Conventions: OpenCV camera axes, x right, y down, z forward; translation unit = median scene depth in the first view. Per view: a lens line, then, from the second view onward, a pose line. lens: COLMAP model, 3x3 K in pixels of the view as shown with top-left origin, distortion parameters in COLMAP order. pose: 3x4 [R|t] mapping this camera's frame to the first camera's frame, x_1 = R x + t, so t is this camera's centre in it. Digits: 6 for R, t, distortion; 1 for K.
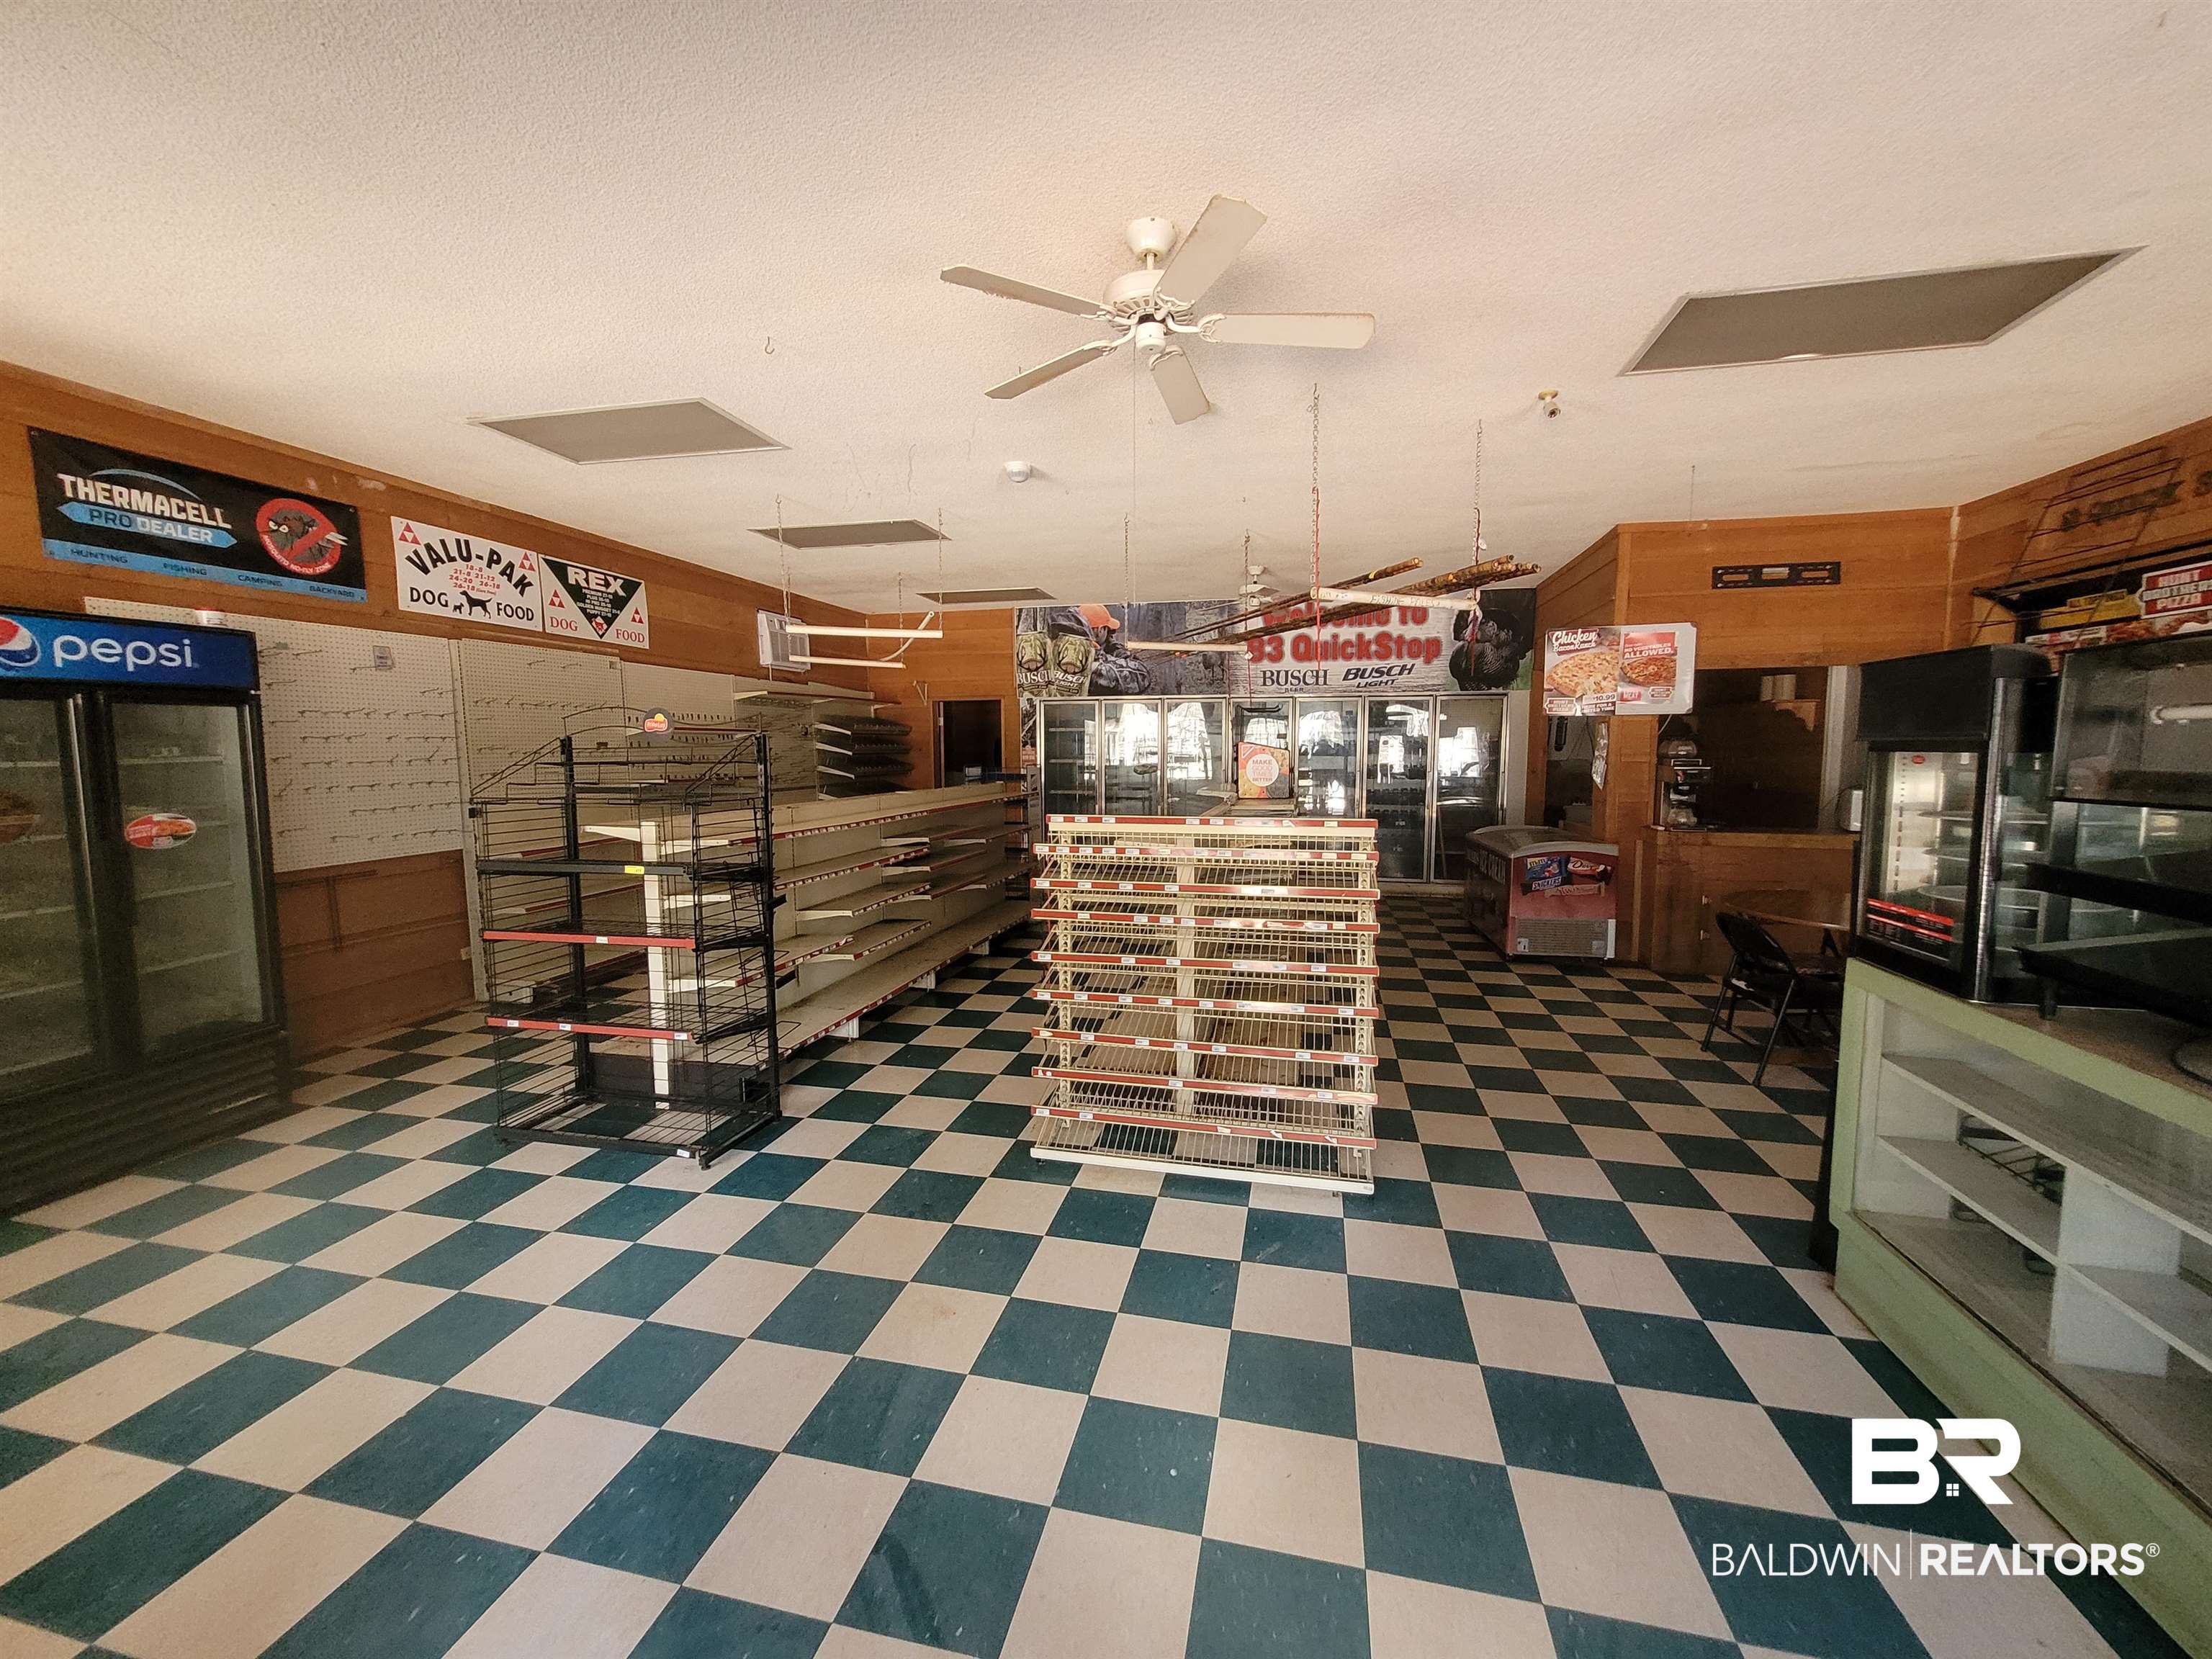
lens RADIAL K [[871.1, 0, 1116.3], [0, 871.1, 828.5], [0, 0, 1]] dist [0.000333, -0.000021]
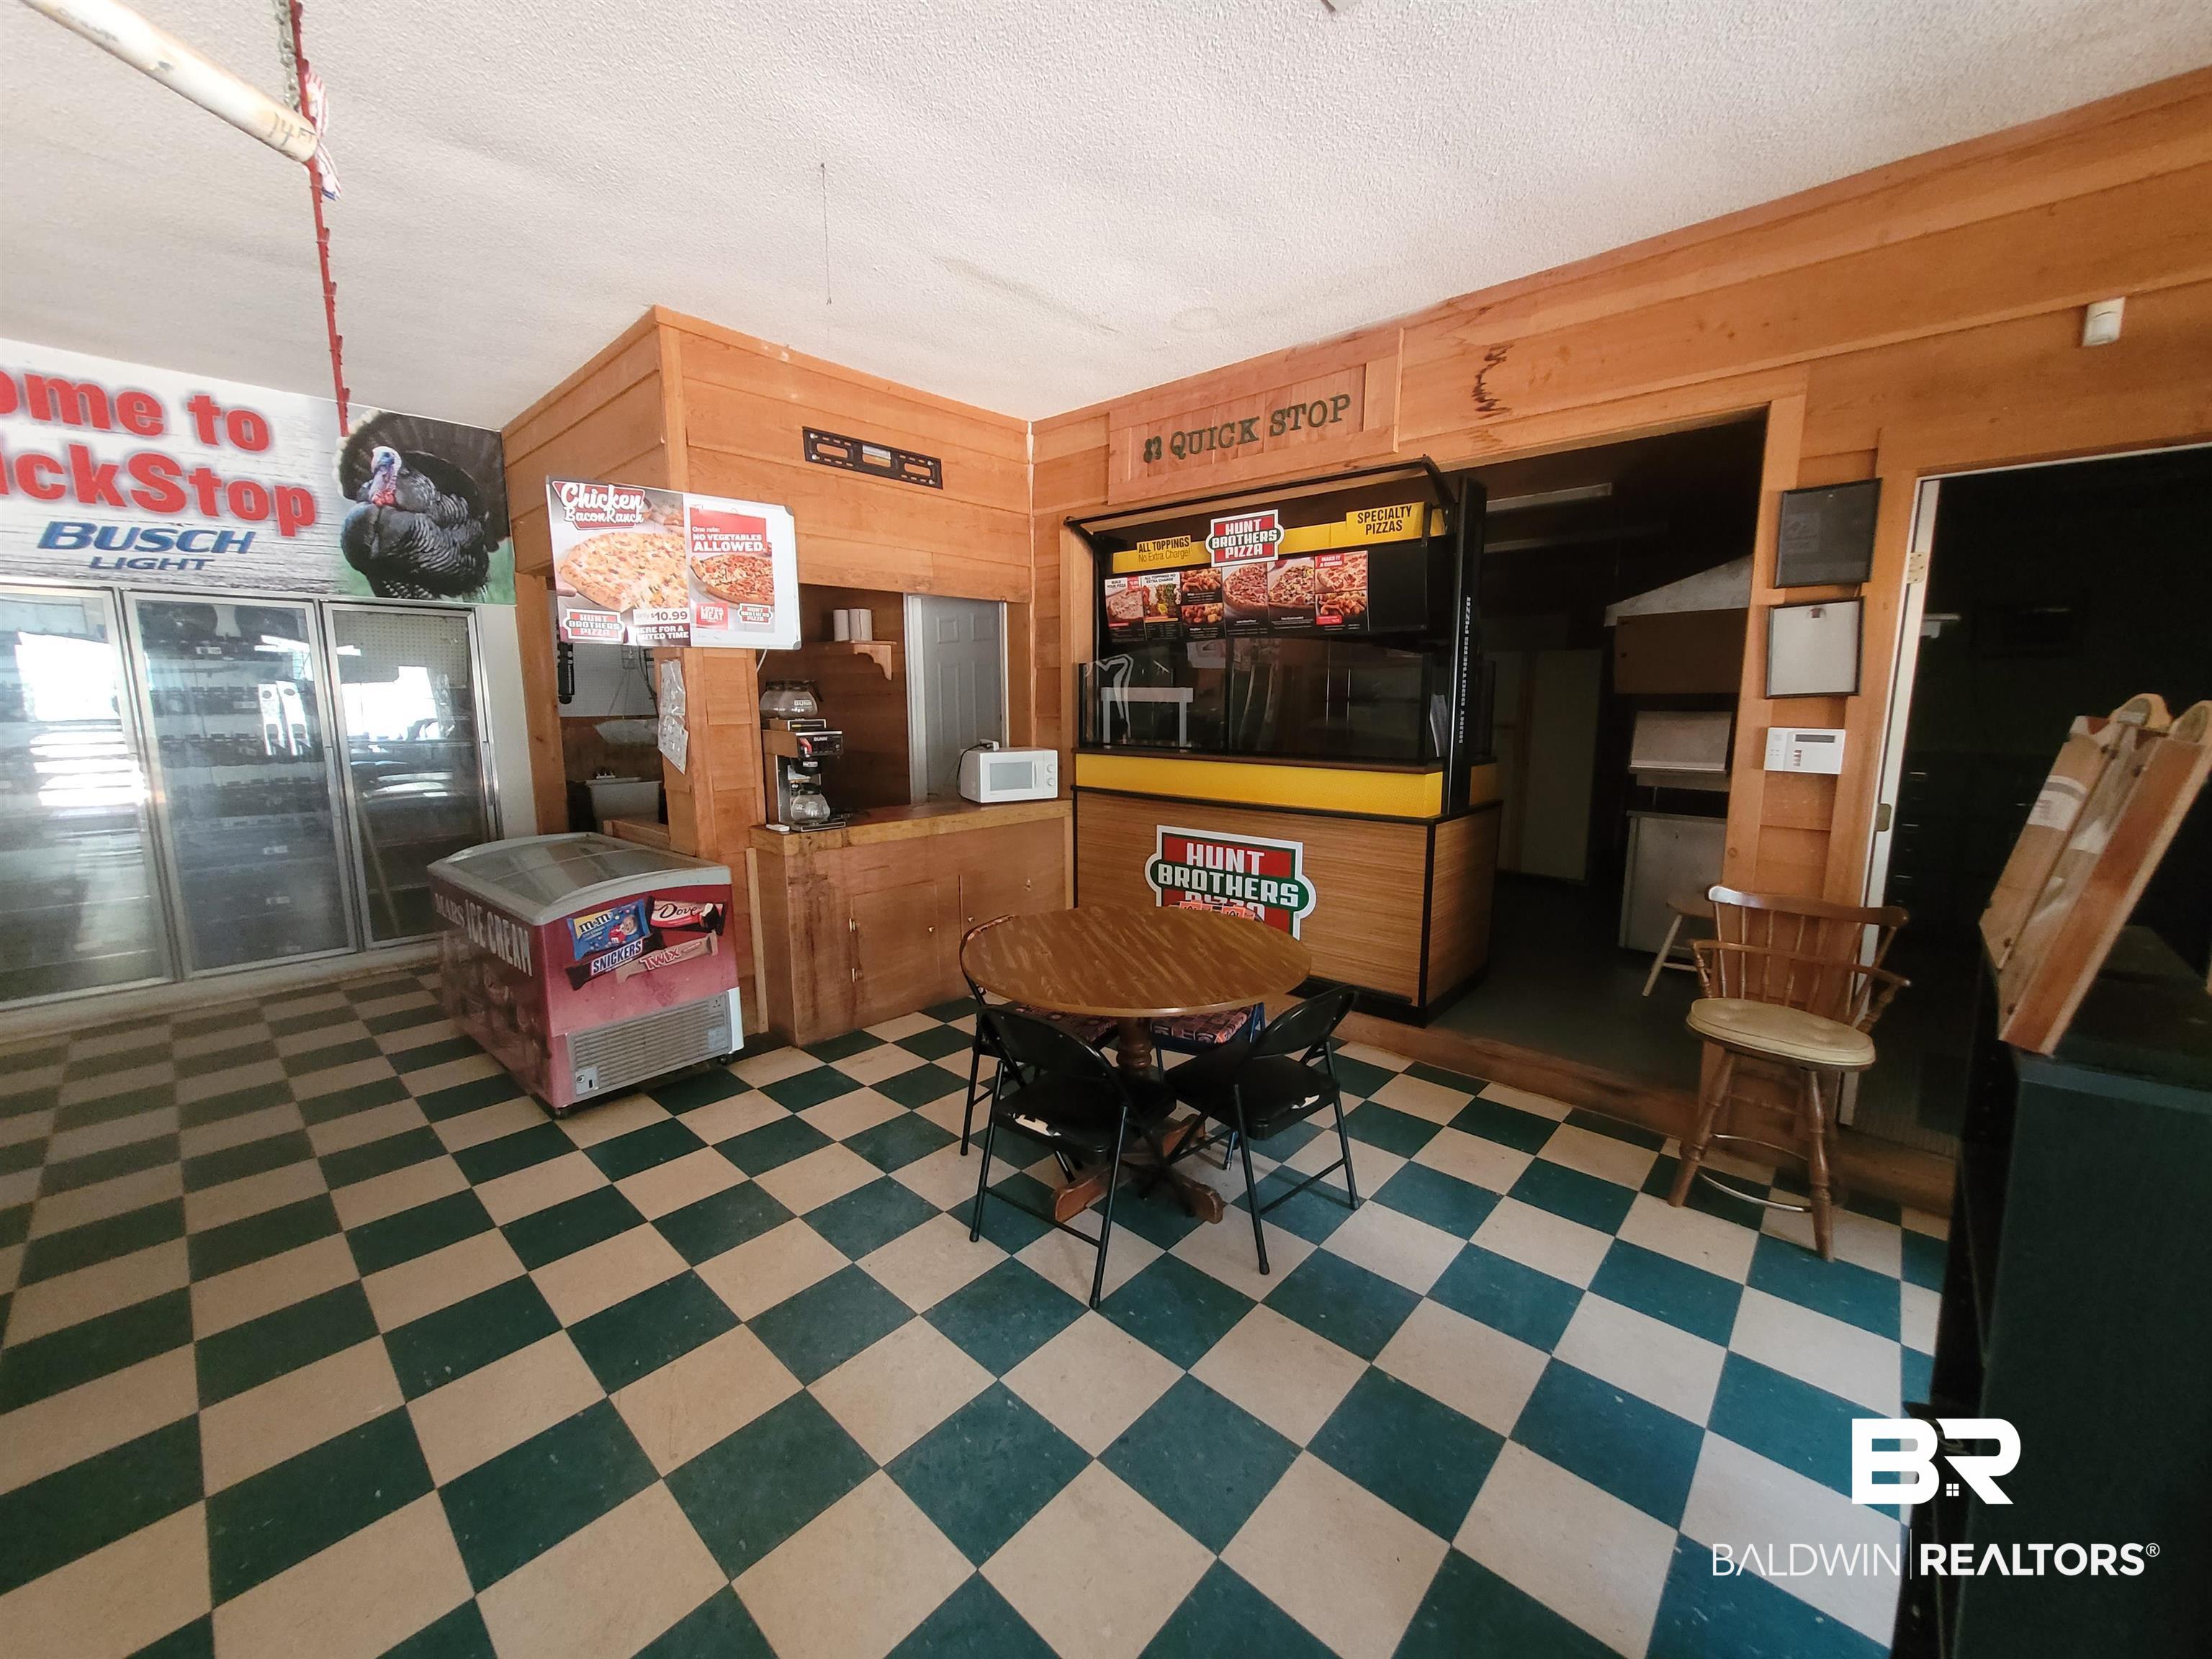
lens RADIAL K [[871.1, 0, 1121.9], [0, 871.1, 820.4], [0, 0, 1]] dist [0.000333, -0.000021]
pose [[0.493496, -0.124243, 0.860828, 0.193517], [0.081141, 0.992005, 0.096658, -0.046890], [-0.865955, 0.022148, 0.499632, 0.455391]]
